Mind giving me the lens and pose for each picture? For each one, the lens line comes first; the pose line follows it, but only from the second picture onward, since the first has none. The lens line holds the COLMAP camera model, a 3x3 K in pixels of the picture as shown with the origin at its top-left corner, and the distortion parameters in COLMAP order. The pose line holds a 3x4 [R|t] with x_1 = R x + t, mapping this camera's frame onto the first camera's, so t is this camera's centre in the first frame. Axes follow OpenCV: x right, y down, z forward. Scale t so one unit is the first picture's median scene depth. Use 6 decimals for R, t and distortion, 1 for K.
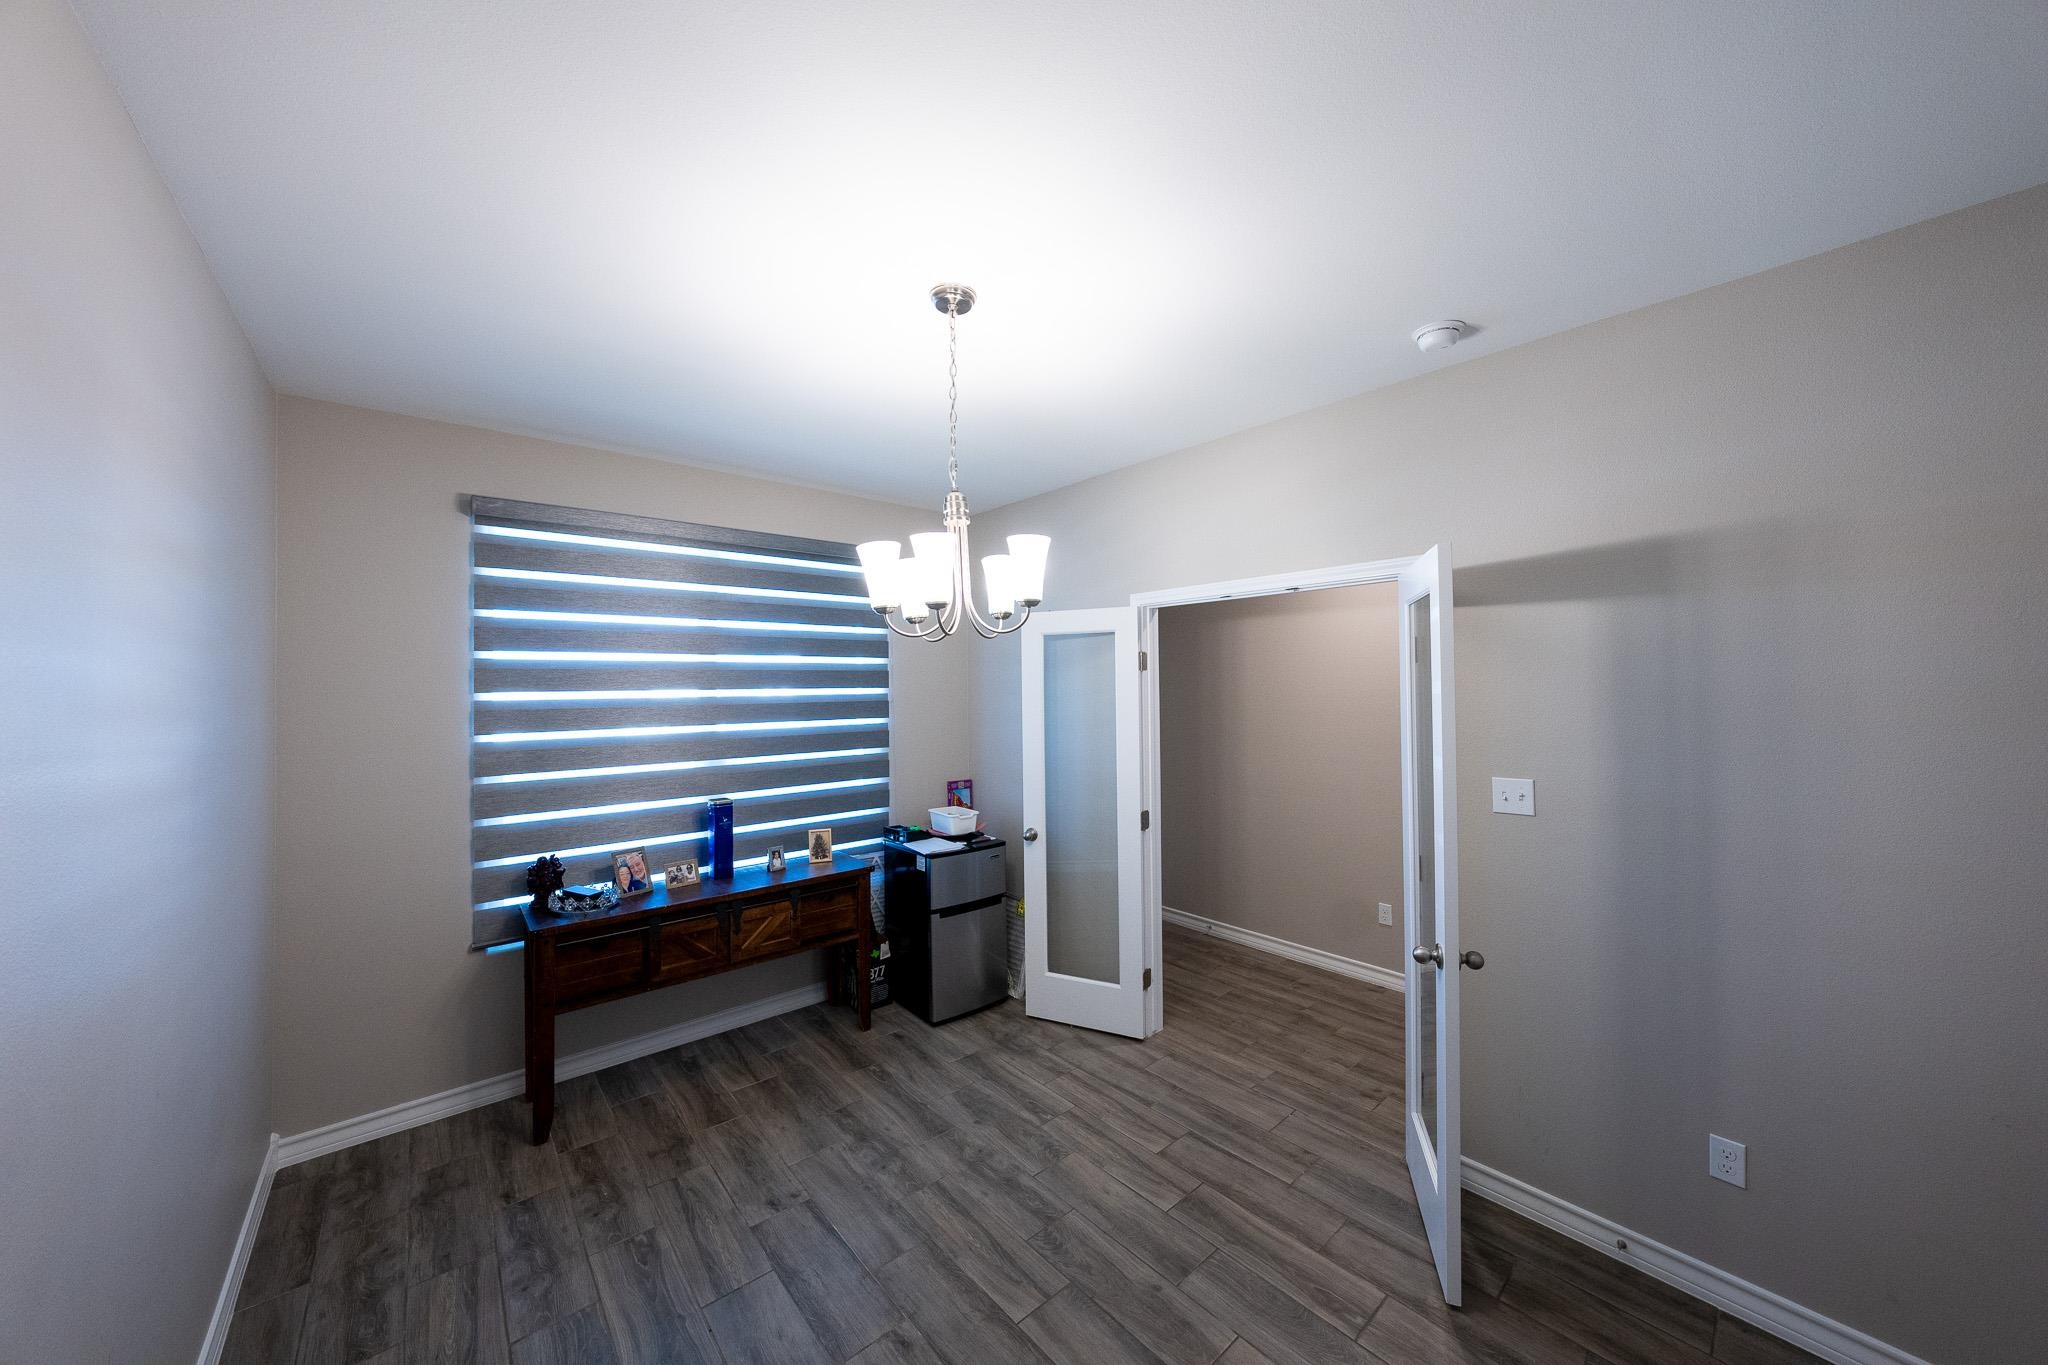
lens RADIAL K [[704.5, 0, 1027.2], [0, 704.5, 681.2], [0, 0, 1]] dist [-0.030442, 0.007112]
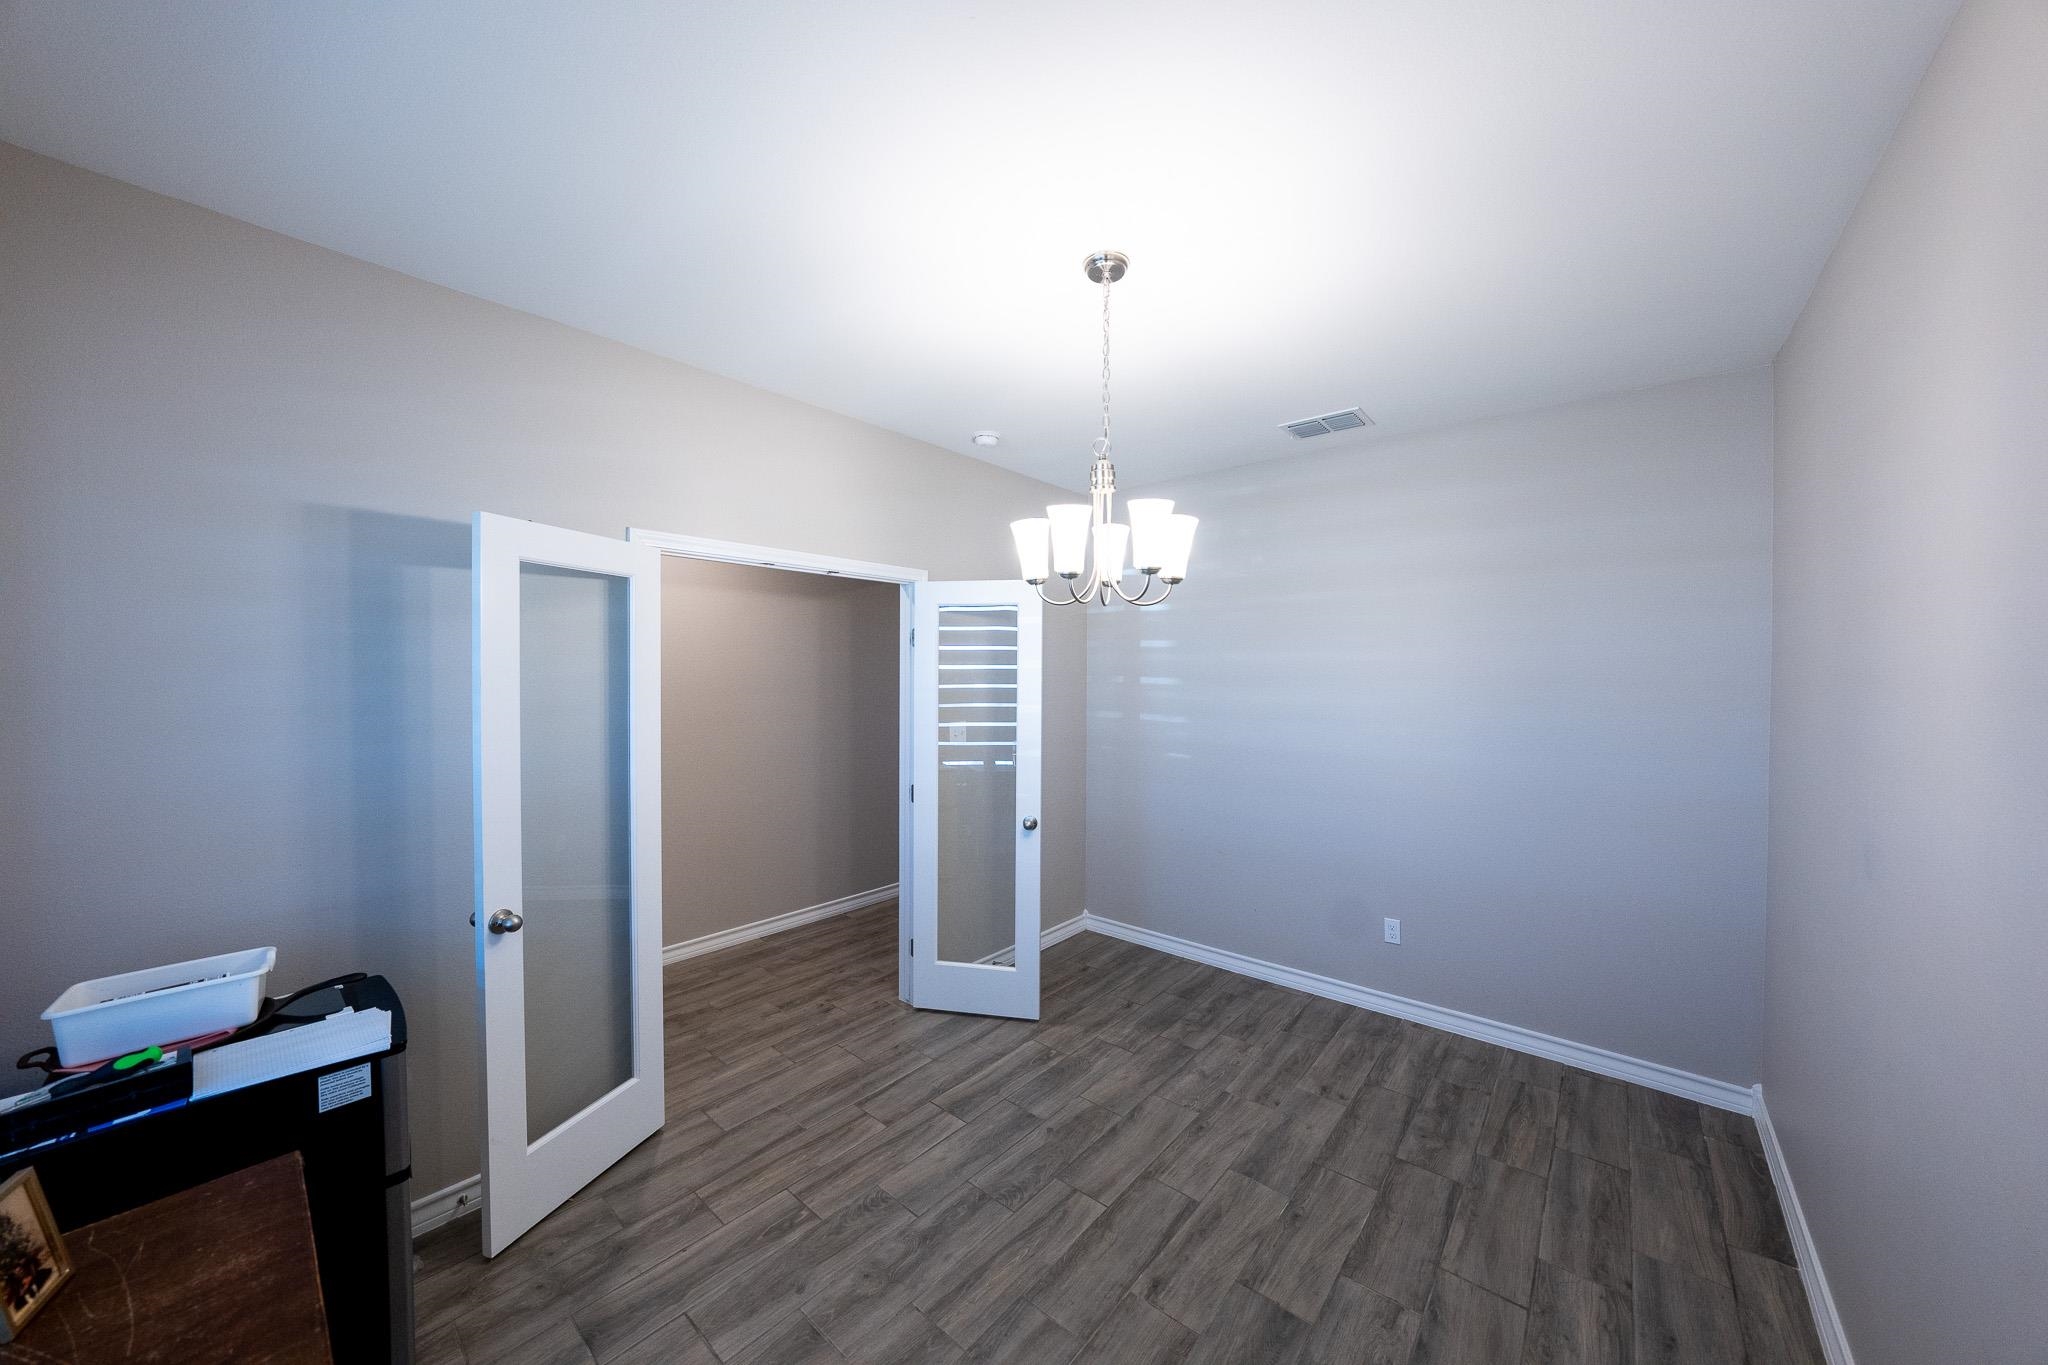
lens RADIAL K [[704.5, 0, 1027.2], [0, 704.5, 681.2], [0, 0, 1]] dist [-0.030442, 0.007112]
pose [[-0.148041, -0.001285, 0.988980, -0.920494], [-0.009861, 0.999951, -0.000177, 0.042858], [-0.988932, -0.009778, -0.148046, 1.058769]]
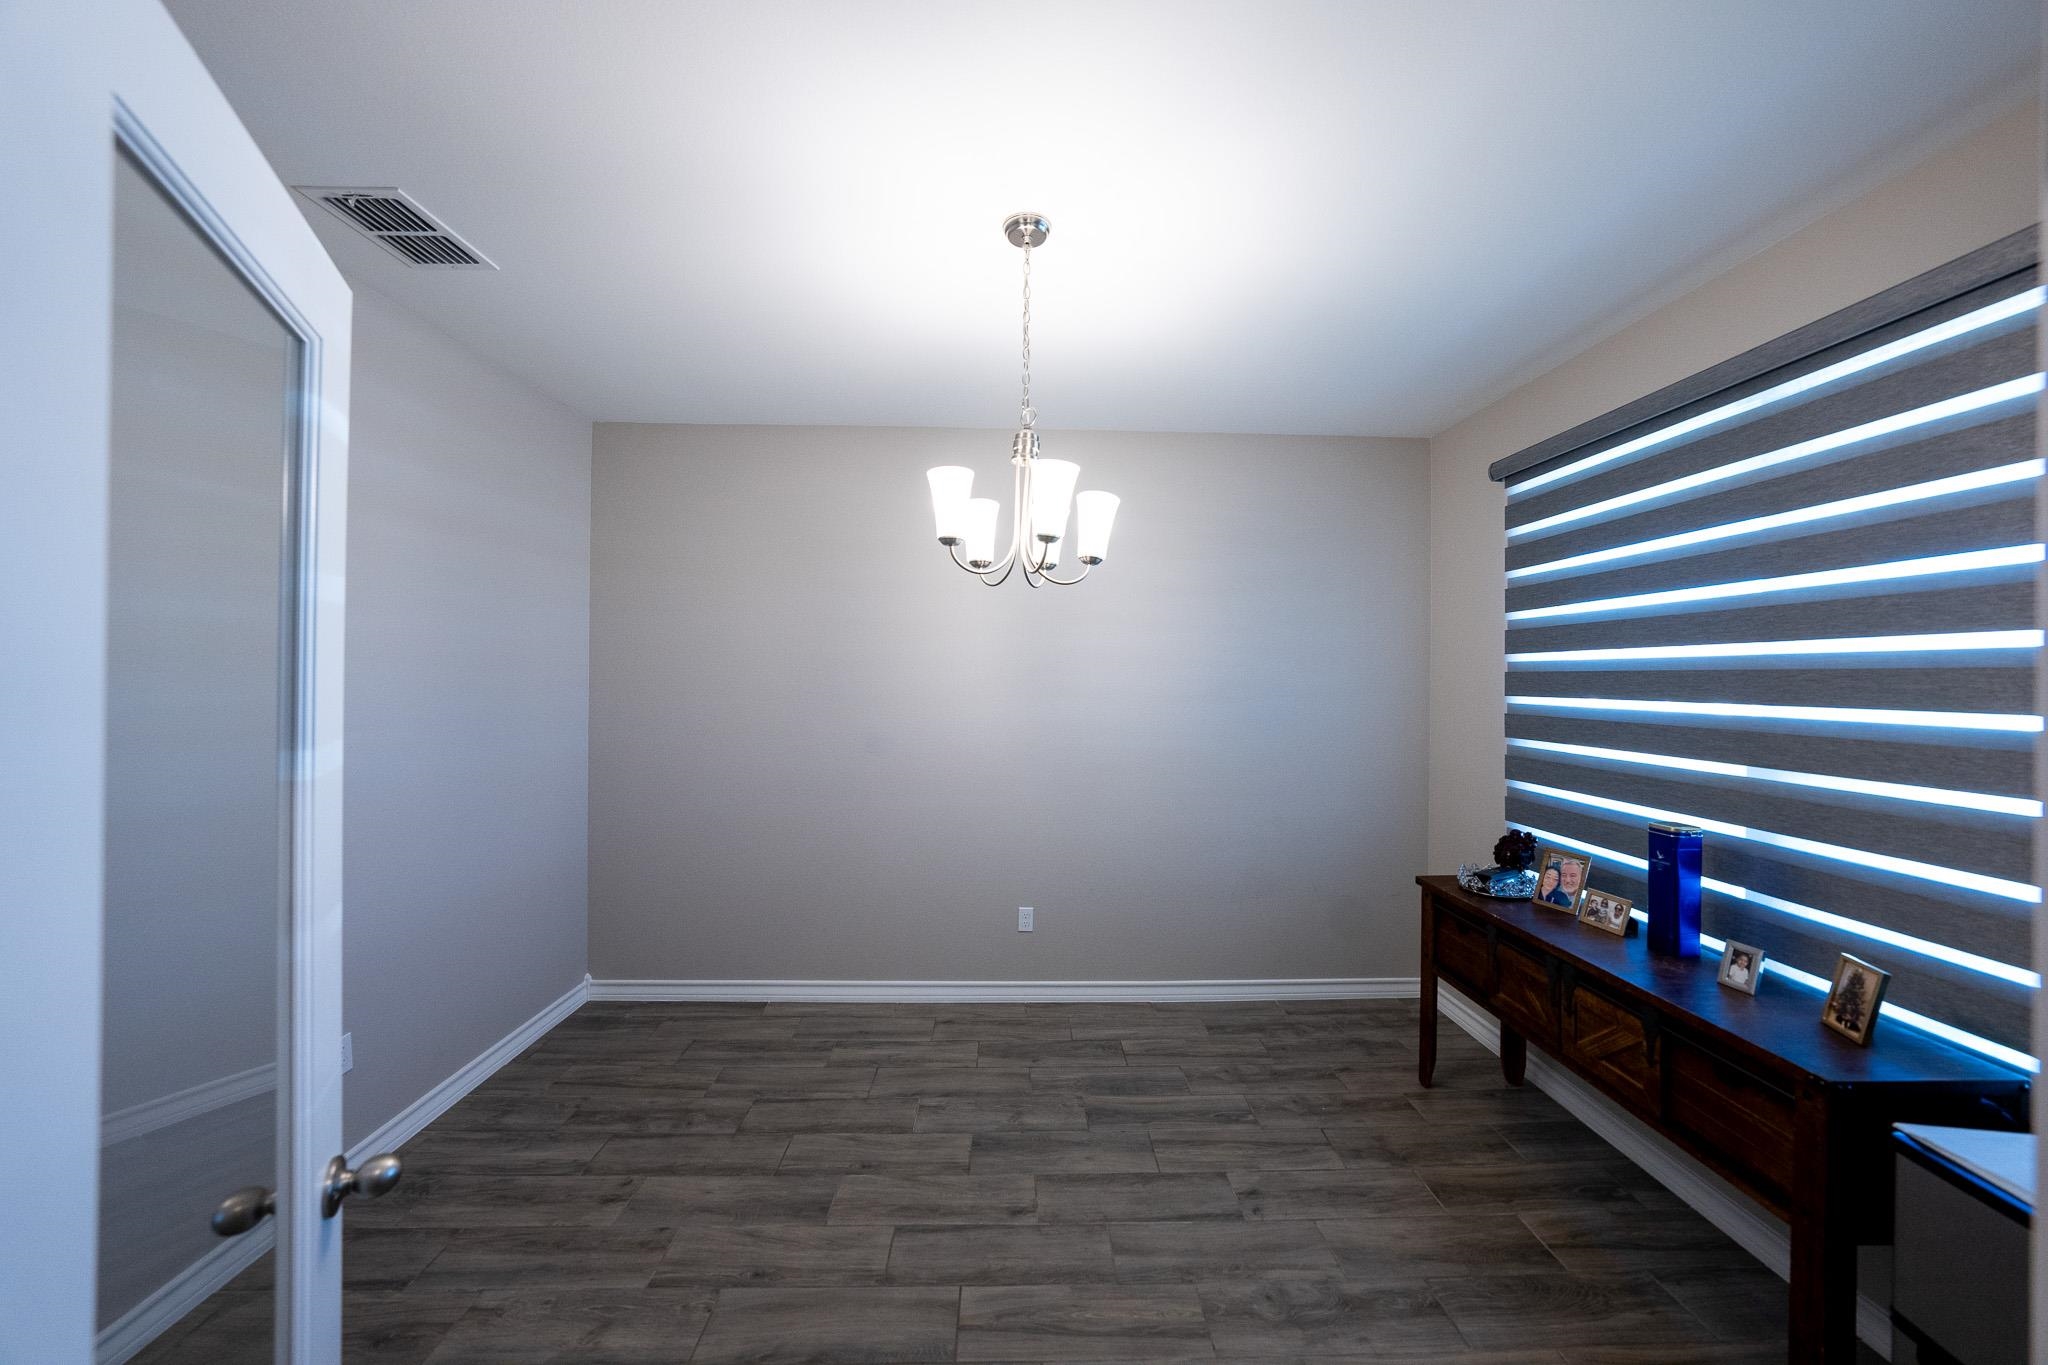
lens RADIAL K [[704.5, 0, 1027.2], [0, 704.5, 681.2], [0, 0, 1]] dist [-0.030442, 0.007112]
pose [[-0.636244, 0.009007, -0.771435, 0.540530], [0.003254, 0.999954, 0.008991, 0.055579], [0.771481, 0.003211, -0.636244, 1.362111]]
